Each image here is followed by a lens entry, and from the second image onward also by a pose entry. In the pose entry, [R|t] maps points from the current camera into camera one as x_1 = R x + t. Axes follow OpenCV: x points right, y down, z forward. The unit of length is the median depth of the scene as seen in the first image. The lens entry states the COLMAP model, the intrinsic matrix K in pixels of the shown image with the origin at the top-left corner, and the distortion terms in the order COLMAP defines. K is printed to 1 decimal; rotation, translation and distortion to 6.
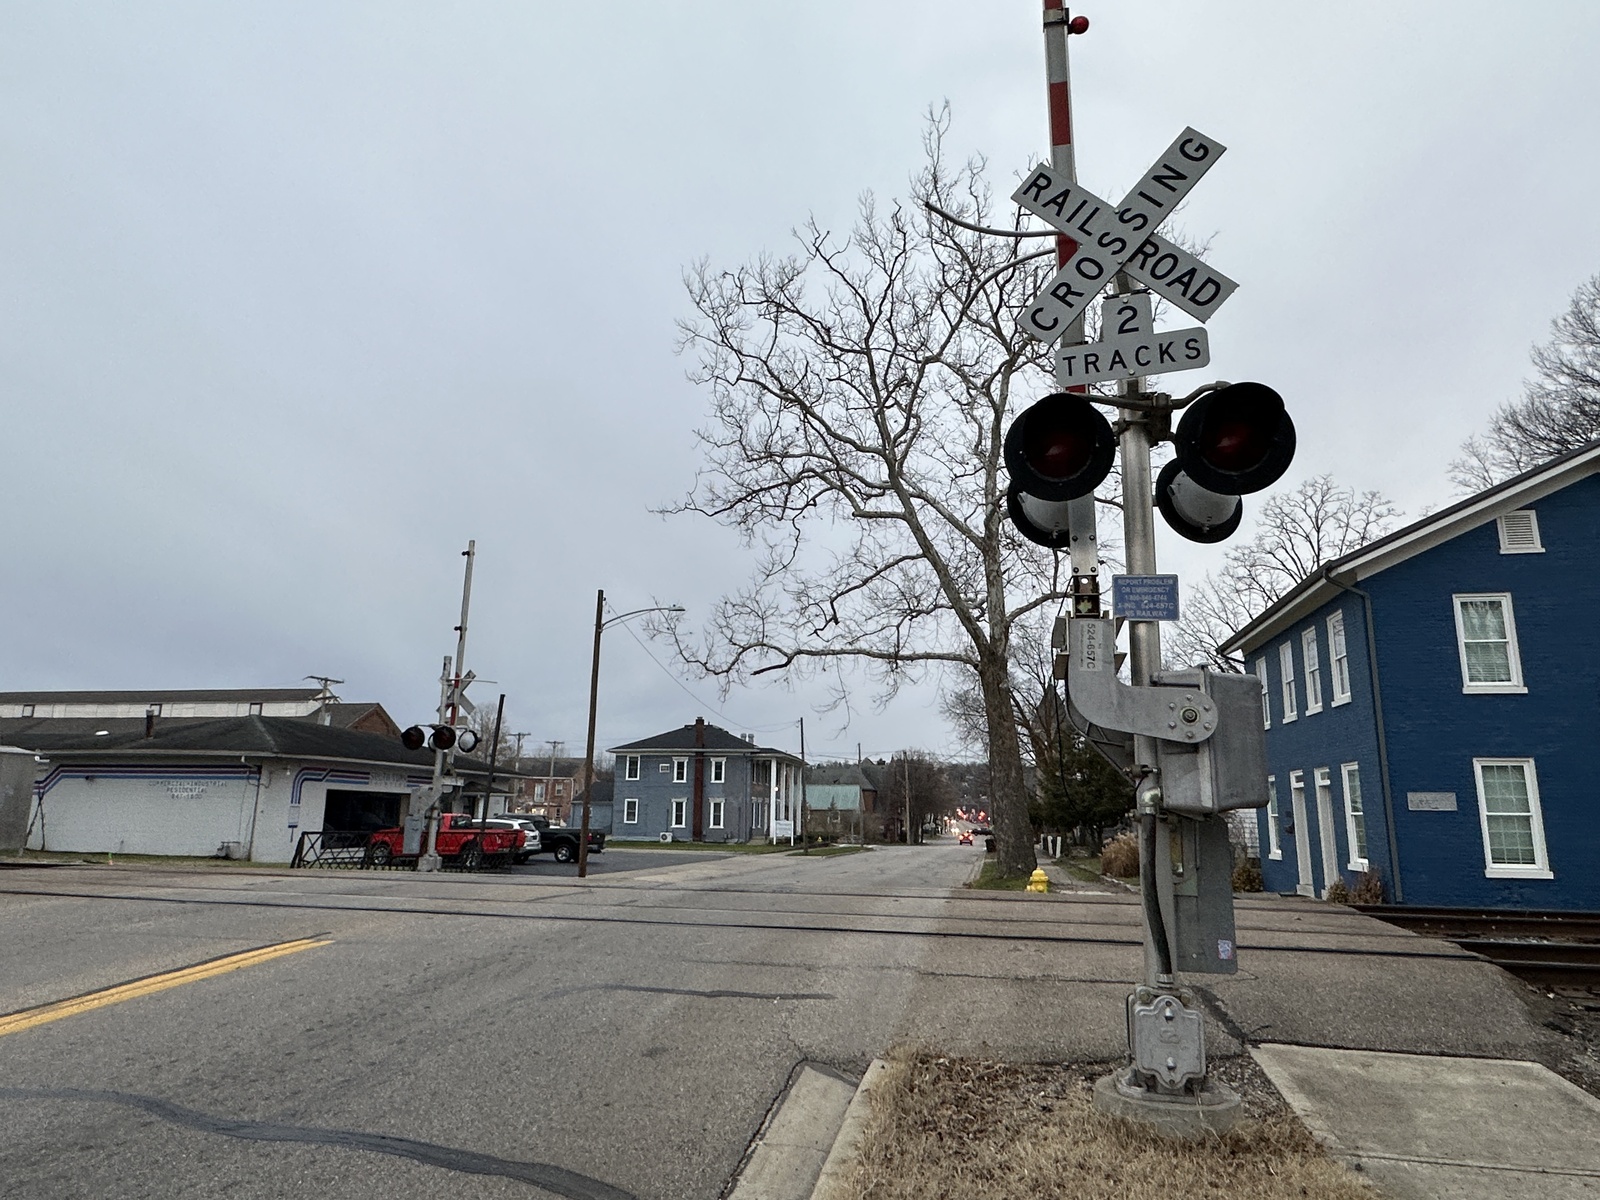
lens RADIAL K [[973.0, 0, 796.1], [0, 973.0, 609.1], [0, 0, 1]] dist [-0.007307, 0.000060]
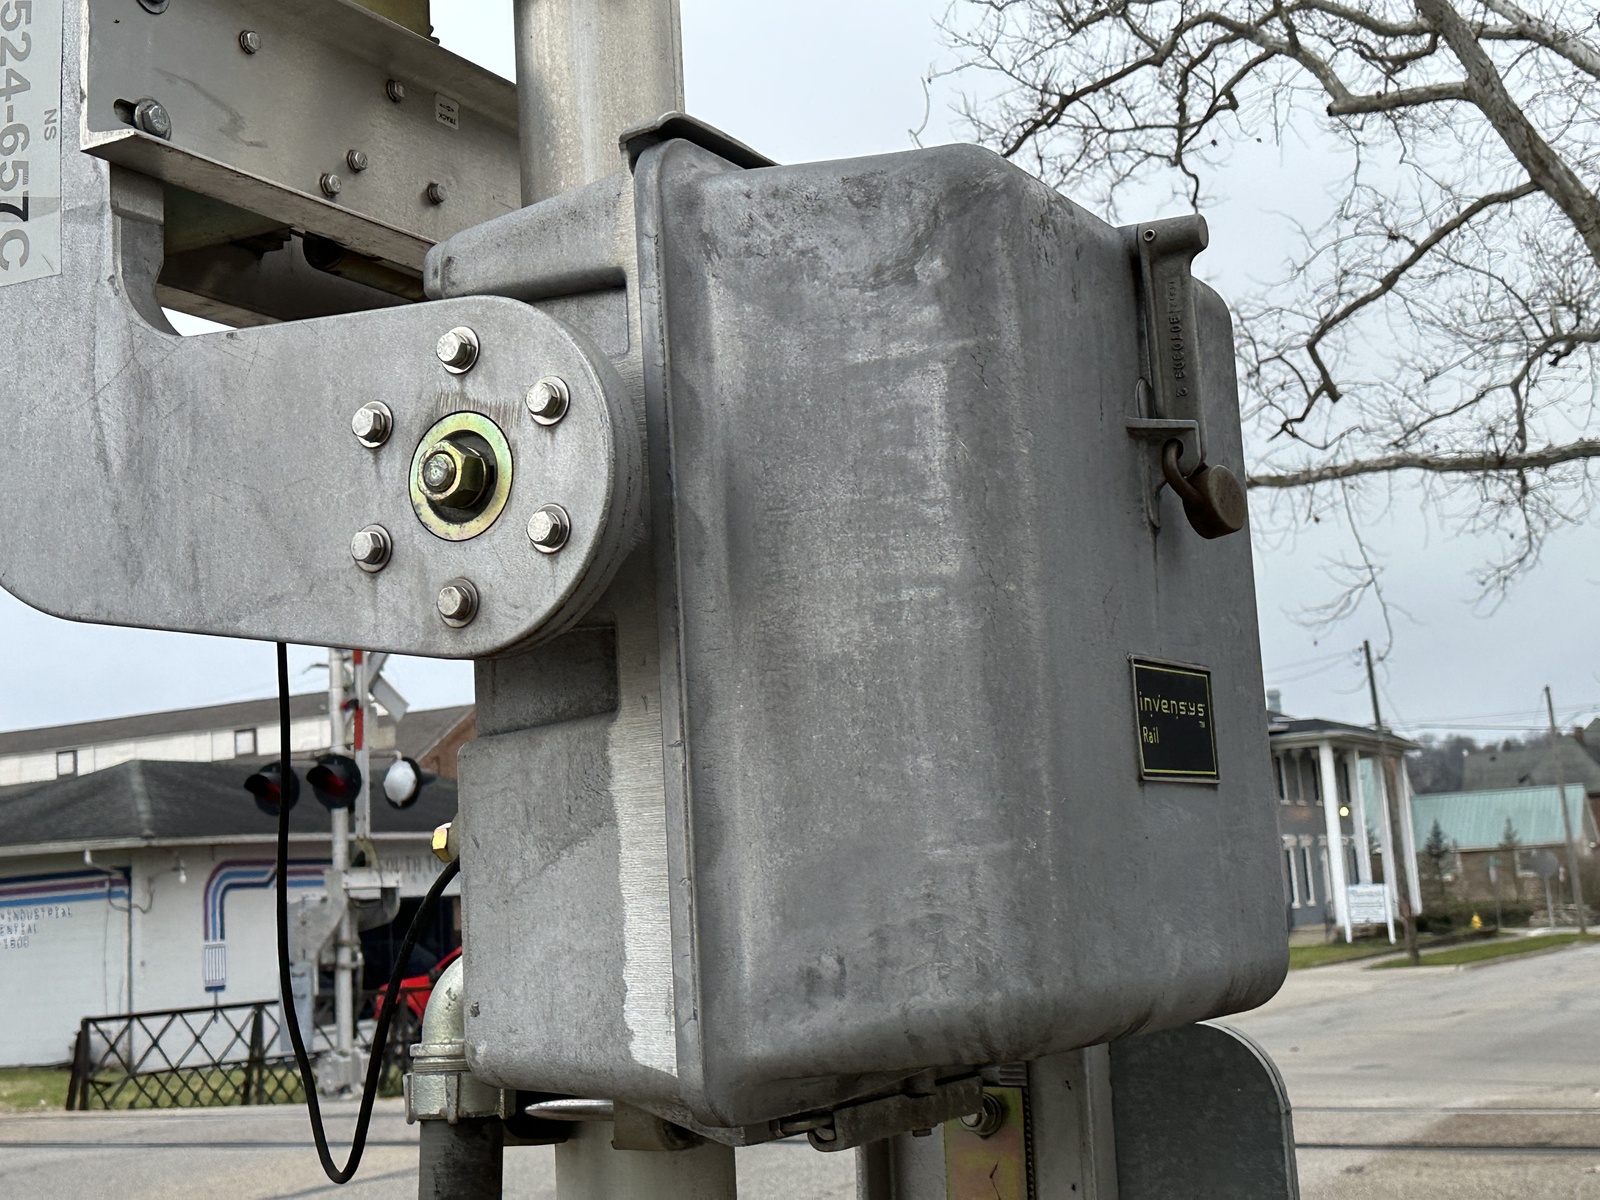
lens RADIAL K [[2168.7, 0, 803.4], [0, 2168.7, 596.1], [0, 0, 1]] dist [0.087177, 0.000000]
pose [[0.955613, -0.112126, -0.272453, 0.086927], [0.132512, 0.989509, 0.057553, 0.018490], [0.263142, -0.091102, 0.960446, 0.106622]]
